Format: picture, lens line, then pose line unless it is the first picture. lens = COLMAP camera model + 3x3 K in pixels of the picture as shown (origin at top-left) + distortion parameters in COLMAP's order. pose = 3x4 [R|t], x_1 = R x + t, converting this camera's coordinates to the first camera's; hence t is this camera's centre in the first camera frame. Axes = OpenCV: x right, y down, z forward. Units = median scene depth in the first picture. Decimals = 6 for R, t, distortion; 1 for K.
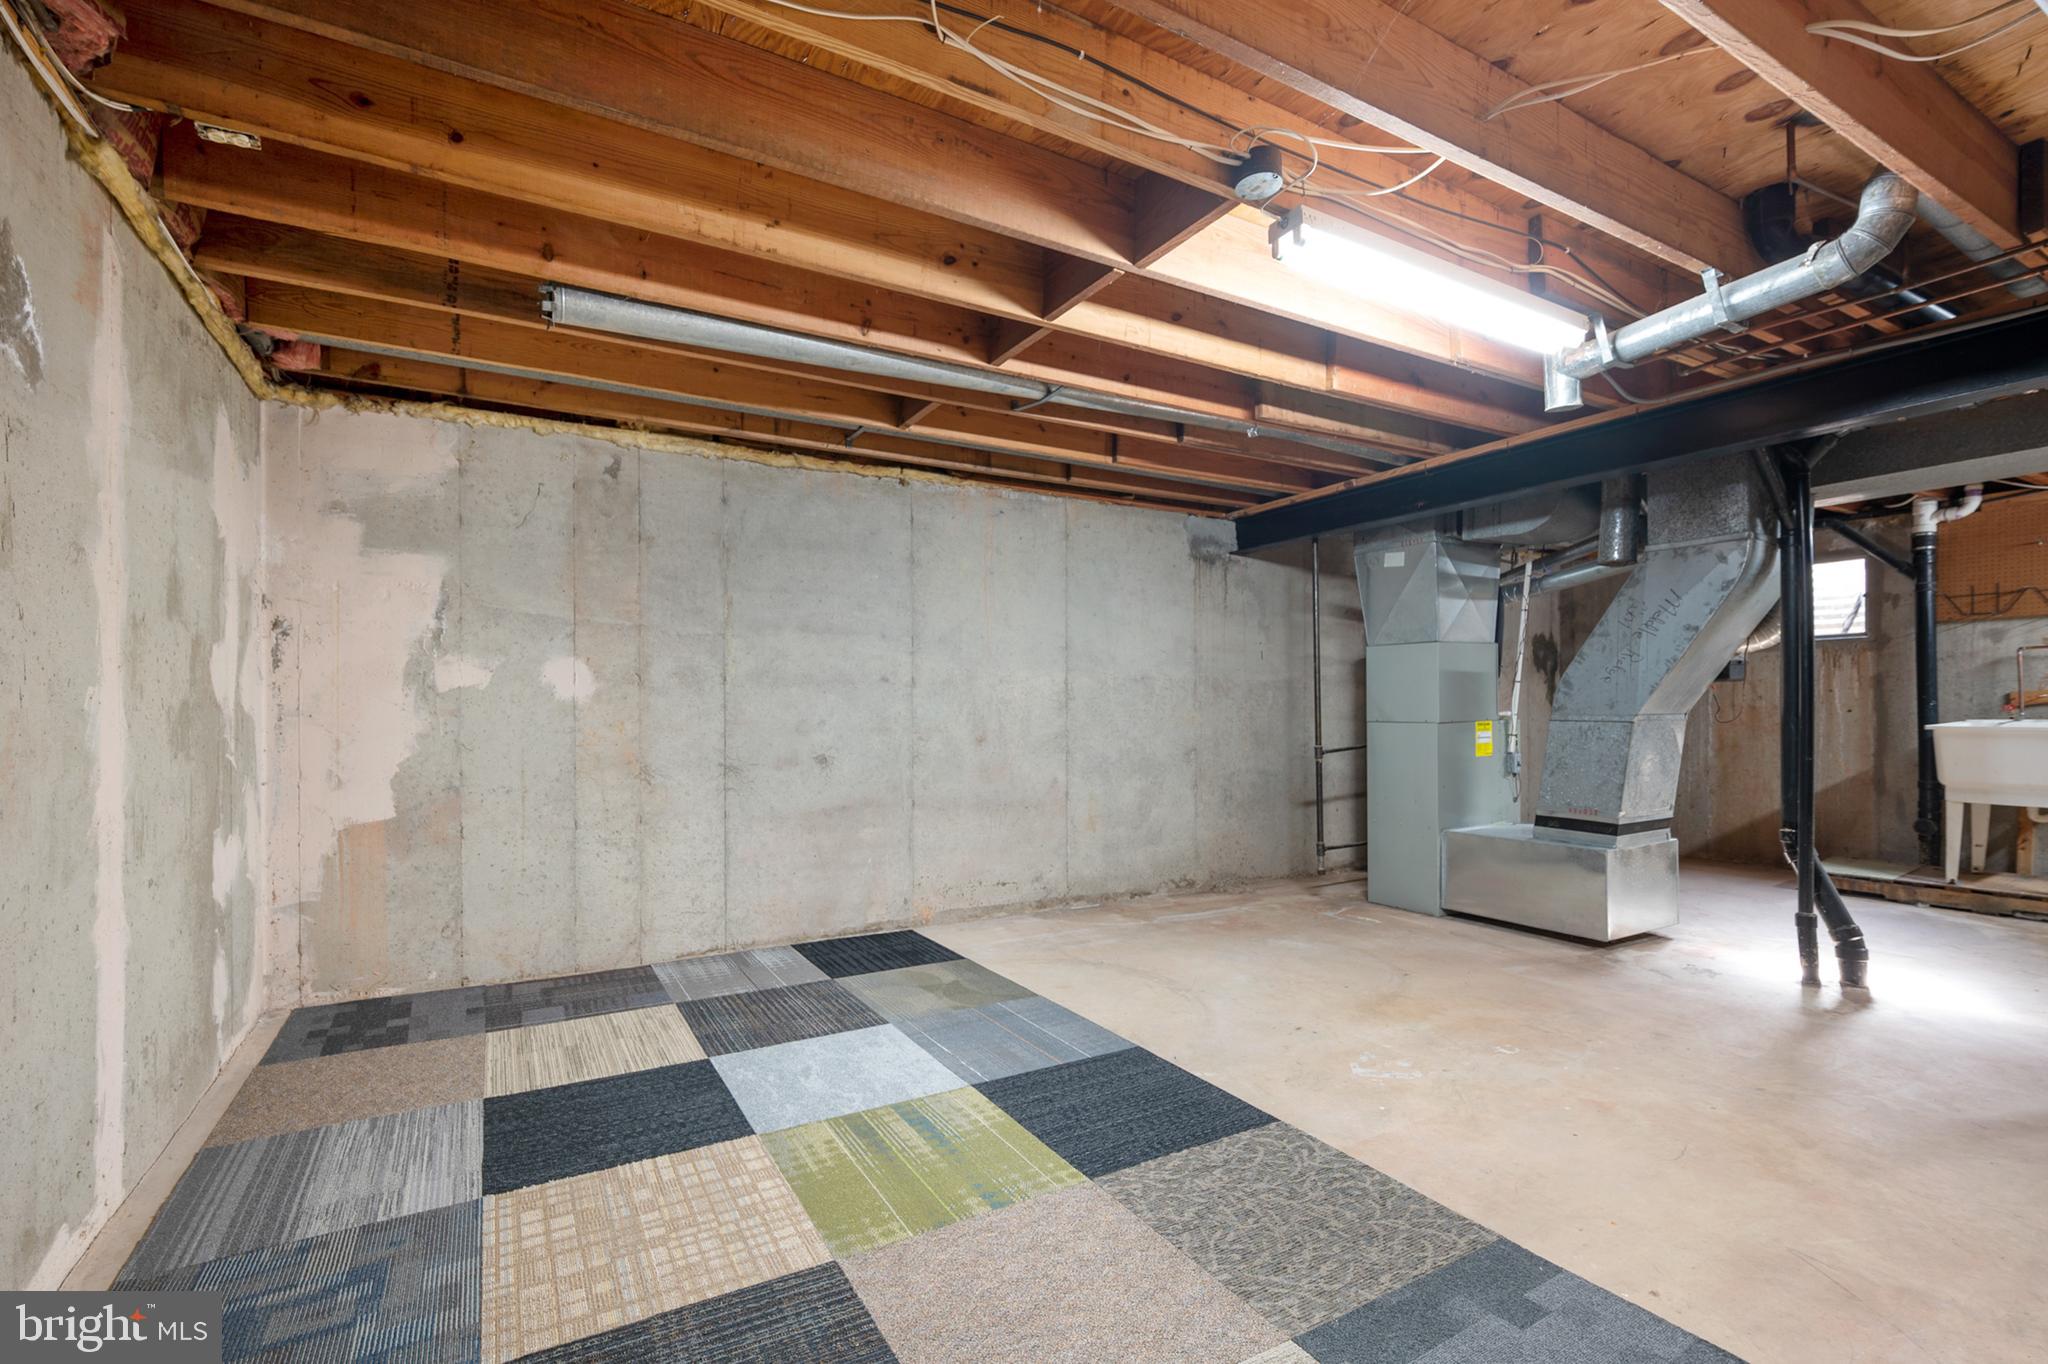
lens RADIAL K [[921.2, 0, 1016.6], [0, 921.2, 690.0], [0, 0, 1]] dist [0.000739, 0.000006]
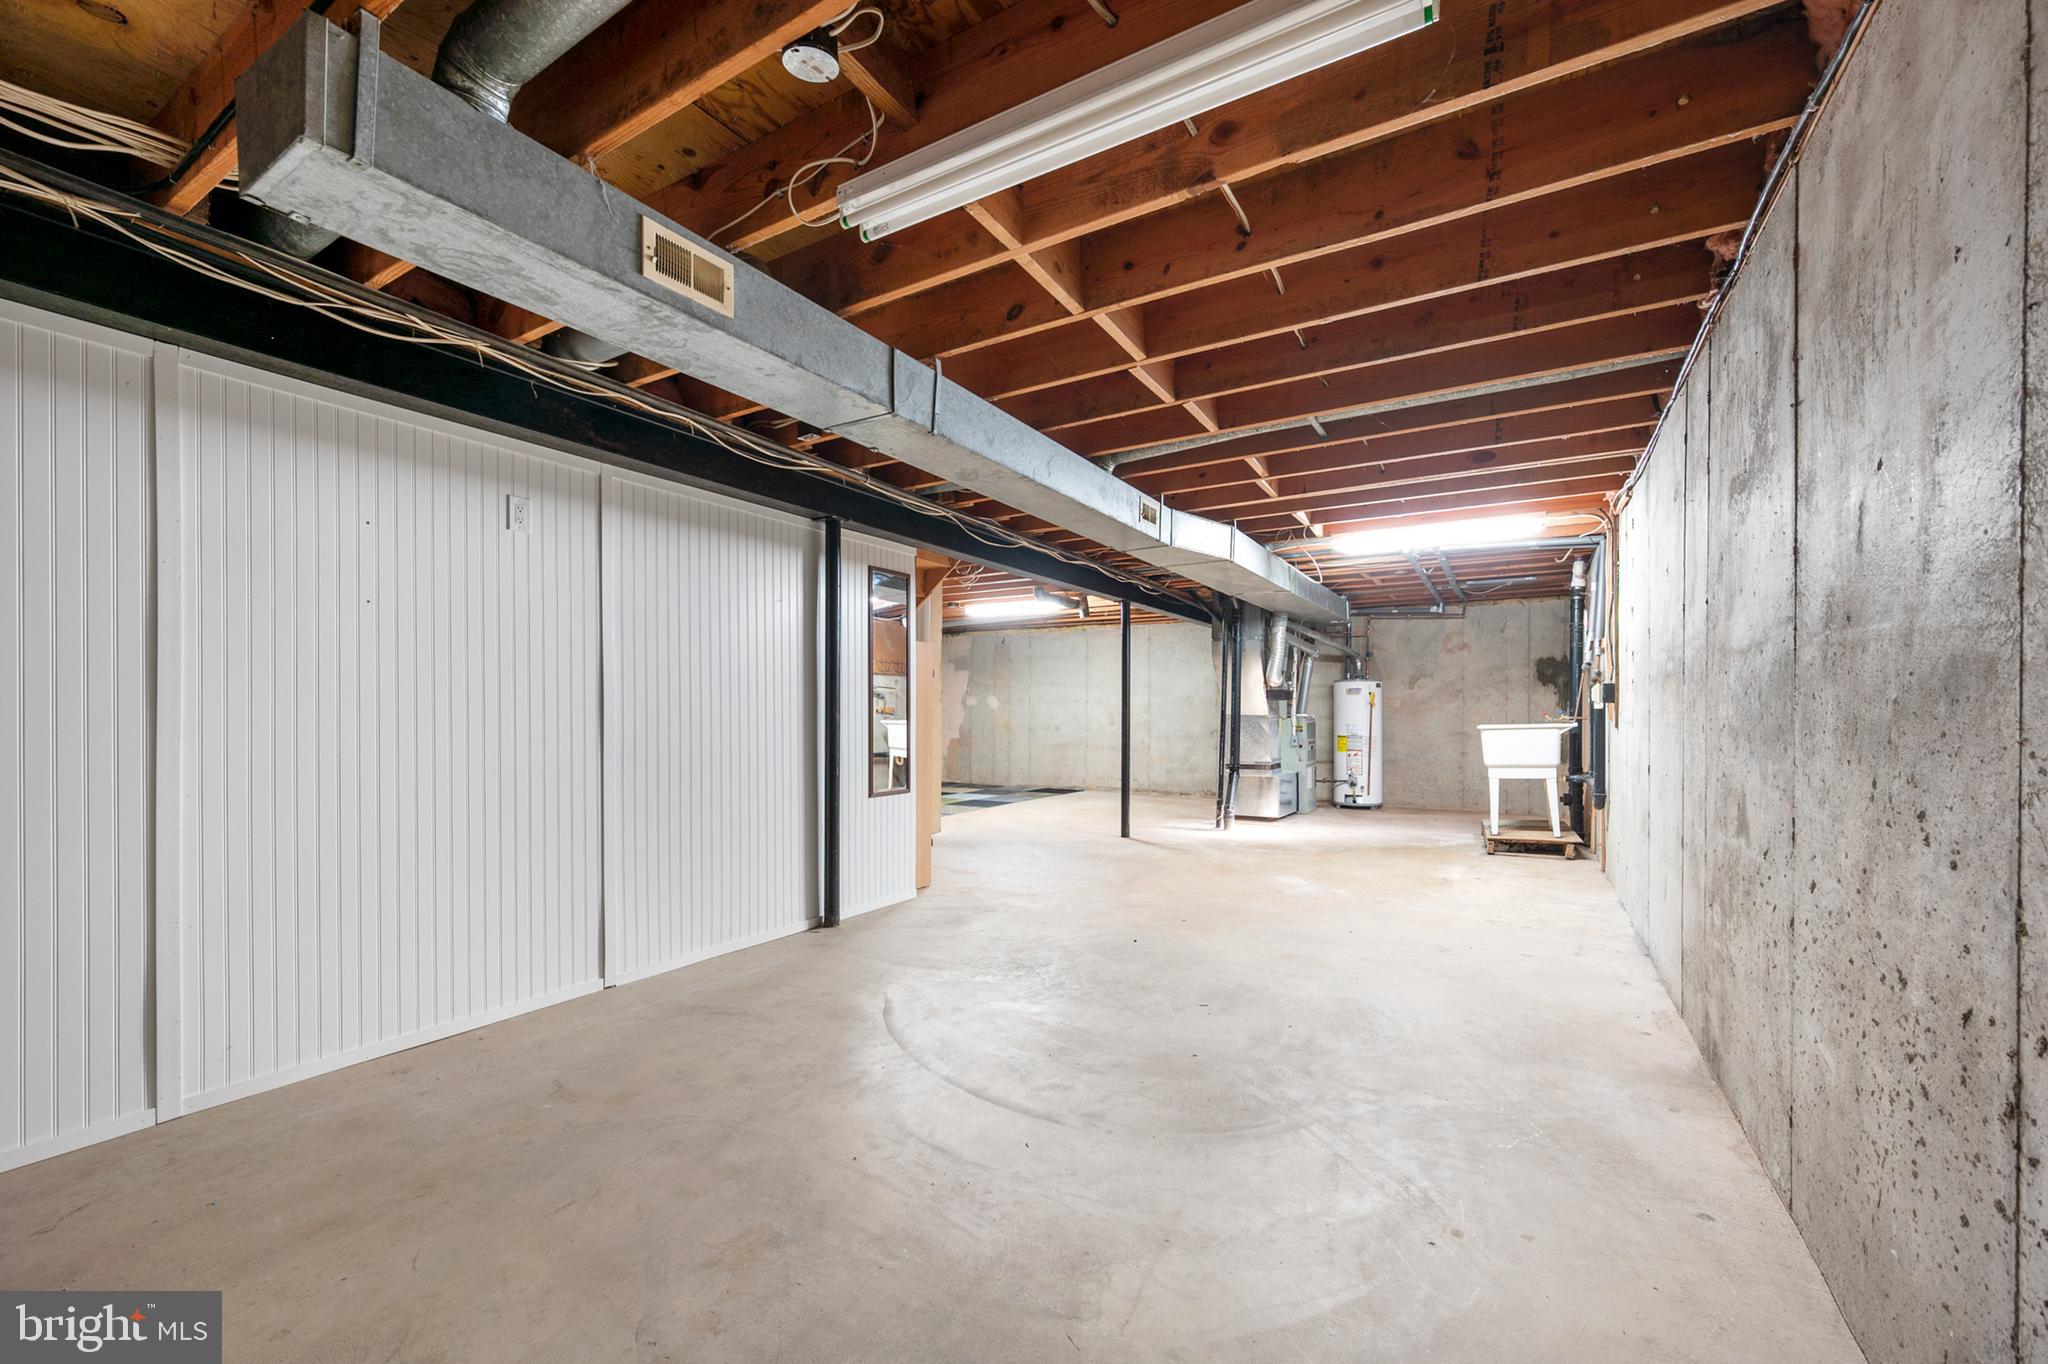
lens RADIAL K [[822.8, 0, 1020.9], [0, 822.8, 702.1], [0, 0, 1]] dist [-0.002167, -0.000179]
pose [[0.487773, -0.006711, -0.872945, 2.067137], [0.011789, 0.999930, -0.001101, -0.006886], [0.872891, -0.009754, 0.487818, -0.403700]]
